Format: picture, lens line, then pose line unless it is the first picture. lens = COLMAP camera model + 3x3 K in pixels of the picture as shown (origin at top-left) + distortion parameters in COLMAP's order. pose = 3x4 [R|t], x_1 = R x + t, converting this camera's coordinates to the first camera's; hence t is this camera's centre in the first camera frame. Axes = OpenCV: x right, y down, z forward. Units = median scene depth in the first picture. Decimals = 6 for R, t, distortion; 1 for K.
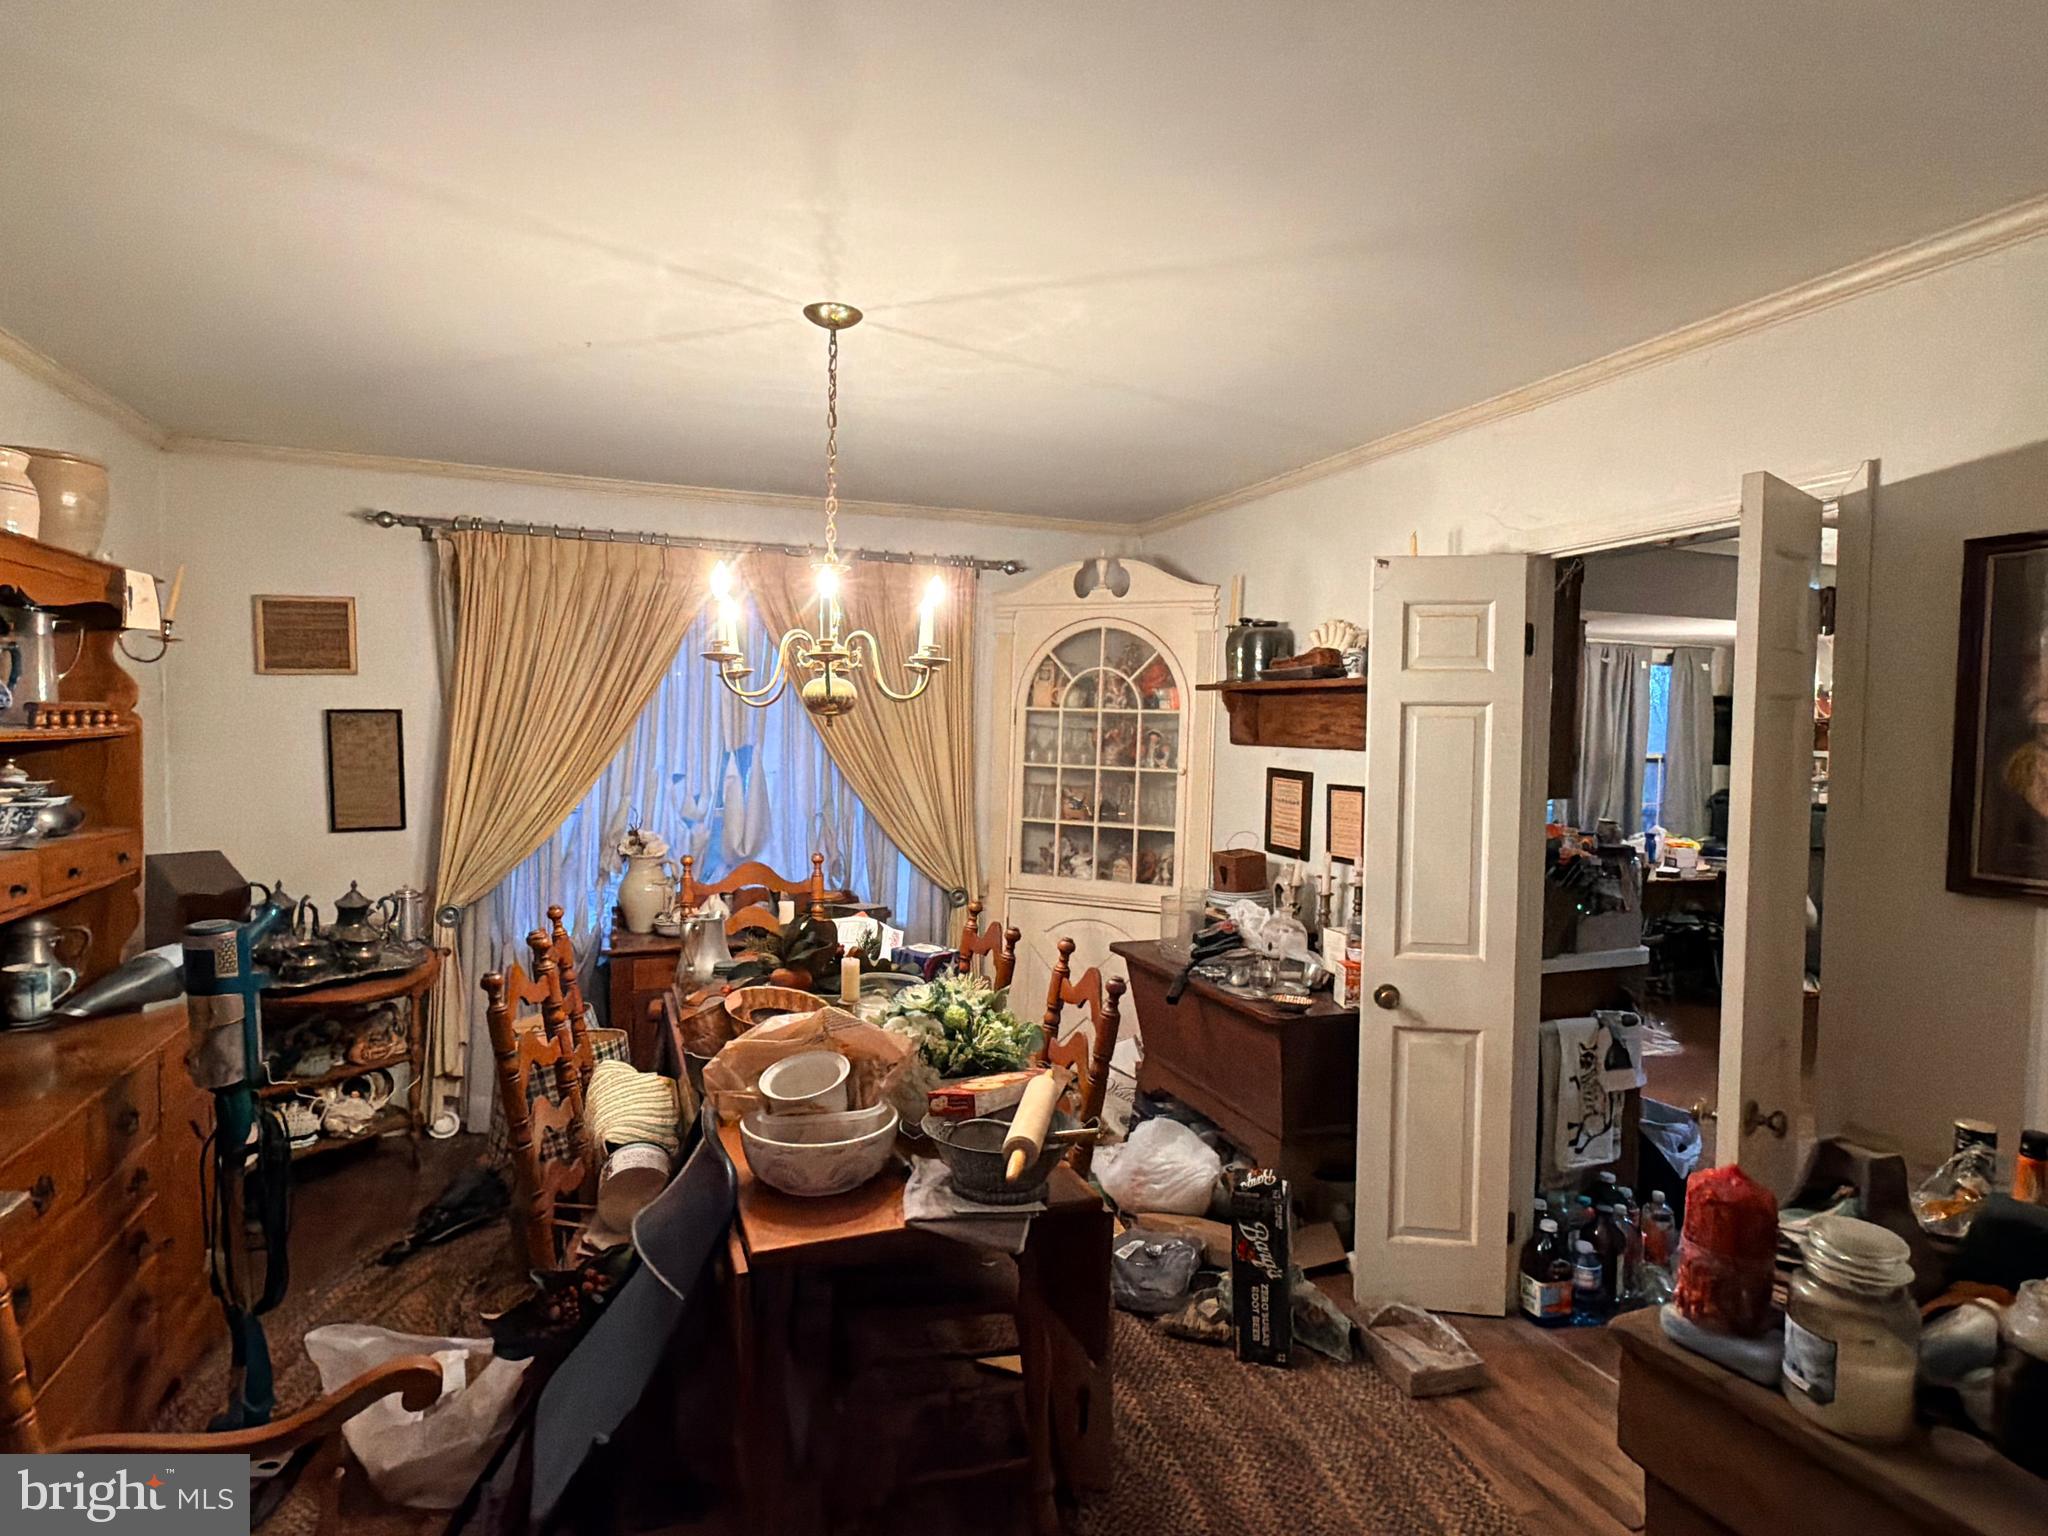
lens RADIAL K [[1097.2, 0, 1026.0], [0, 1097.2, 765.0], [0, 0, 1]] dist [-0.001367, -0.000051]
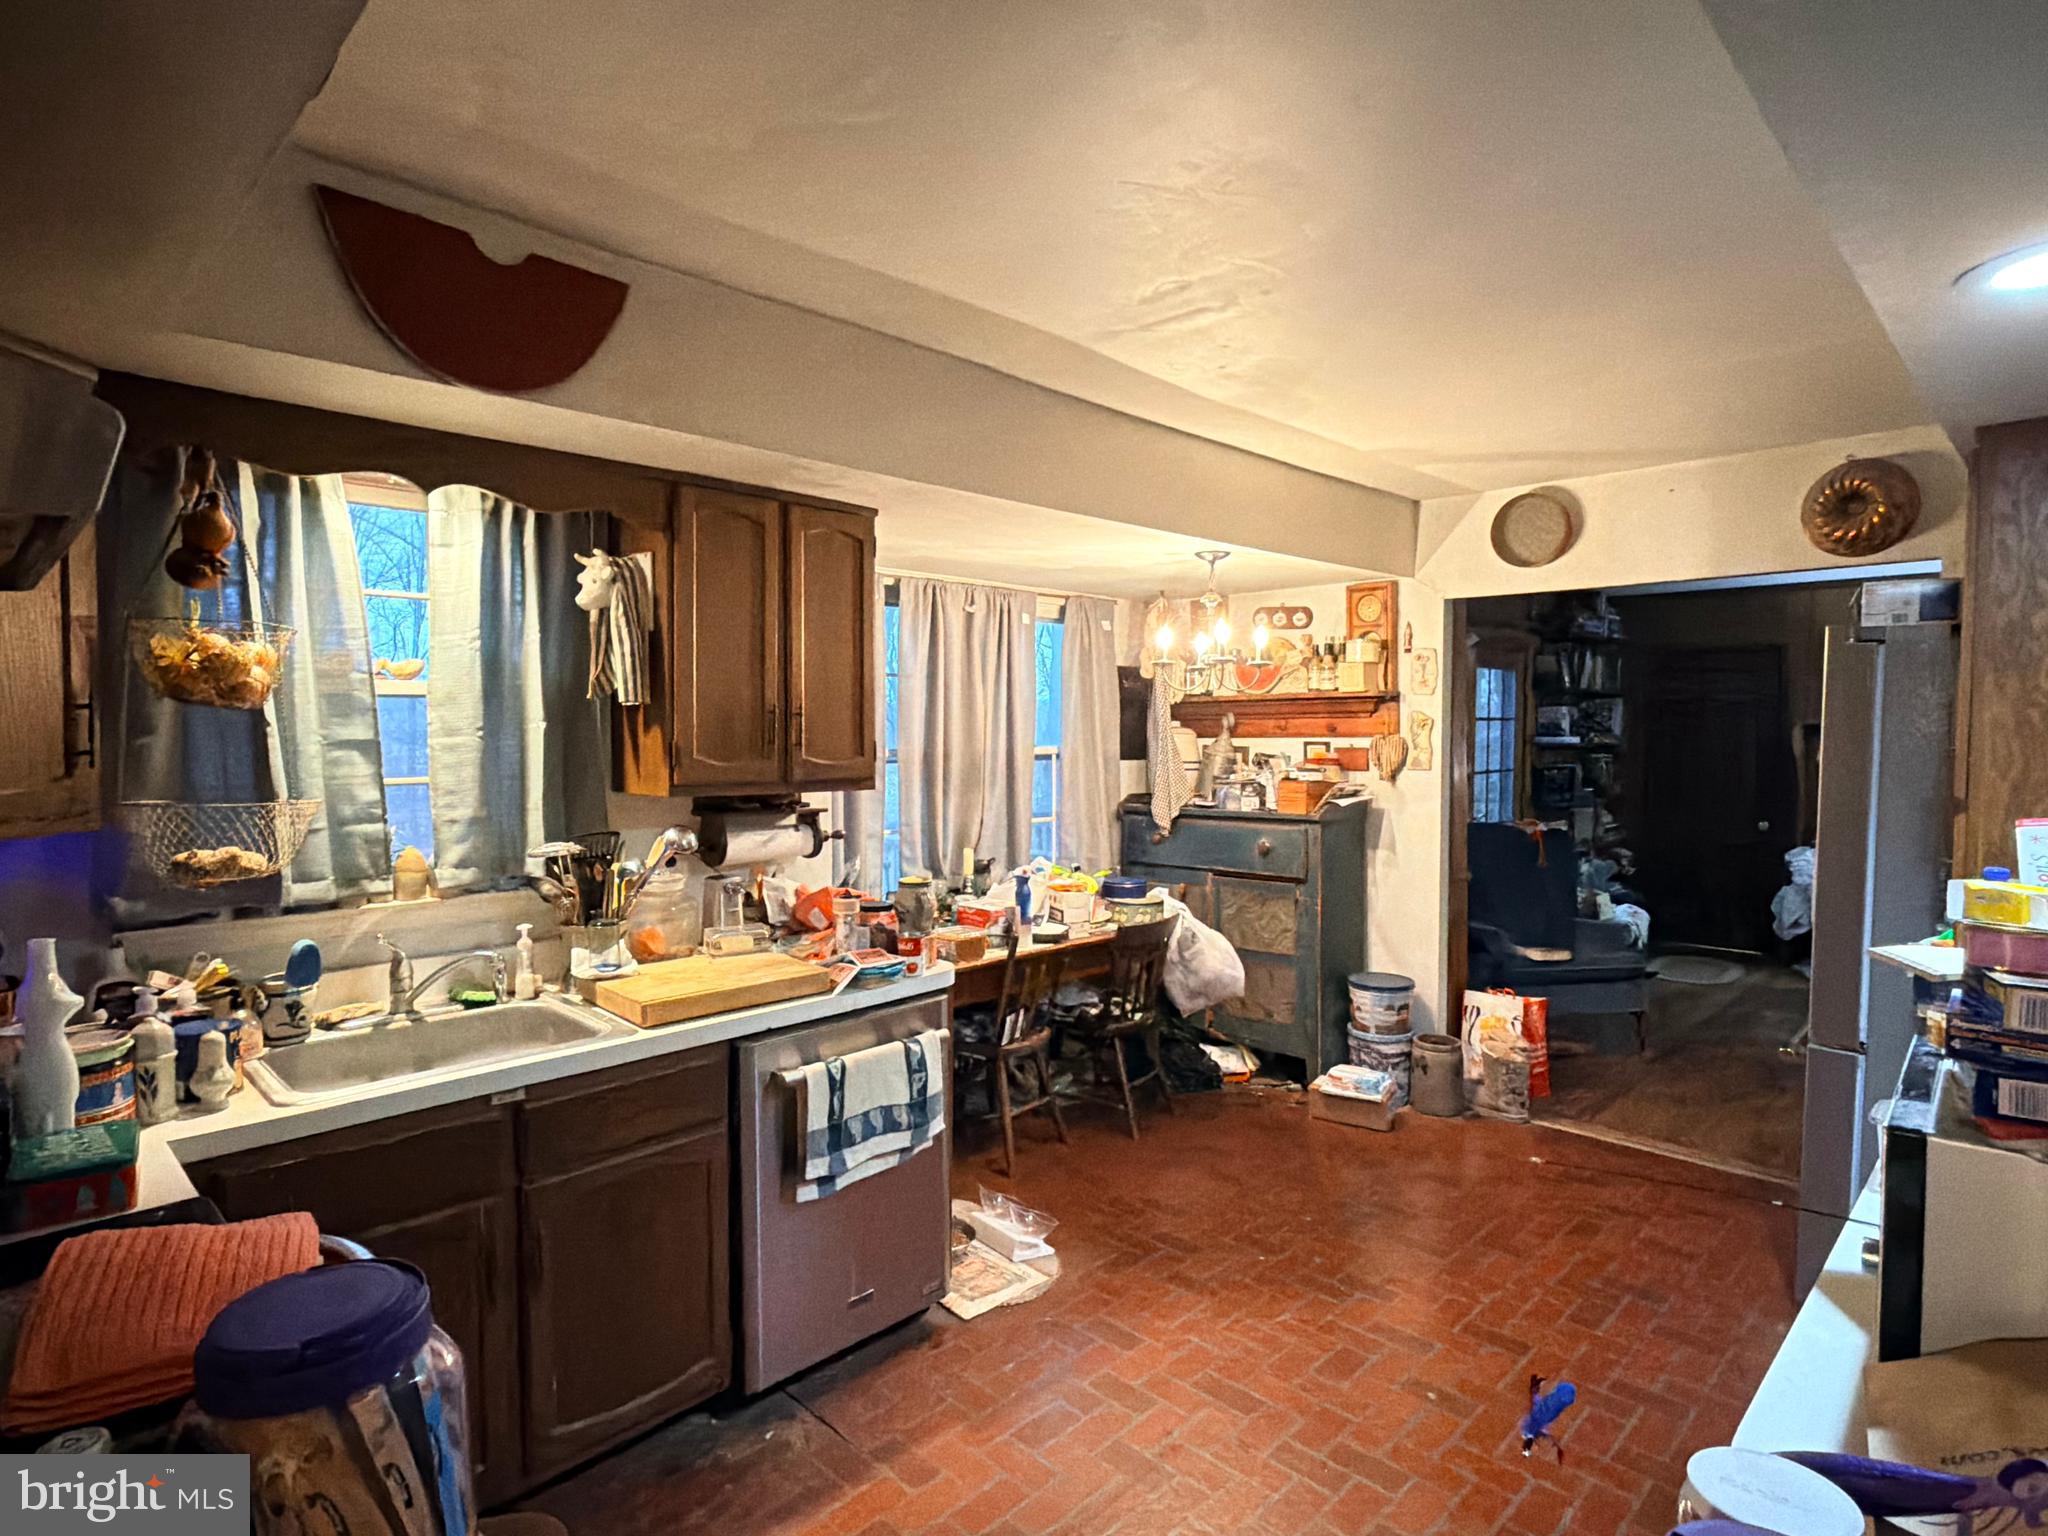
lens RADIAL K [[1097.2, 0, 1021.0], [0, 1097.2, 767.6], [0, 0, 1]] dist [-0.001367, -0.000051]
pose [[0.908412, -0.031950, 0.416853, 0.291295], [0.029854, 0.999488, 0.011547, -0.006804], [-0.417008, 0.001955, 0.908901, 0.404894]]
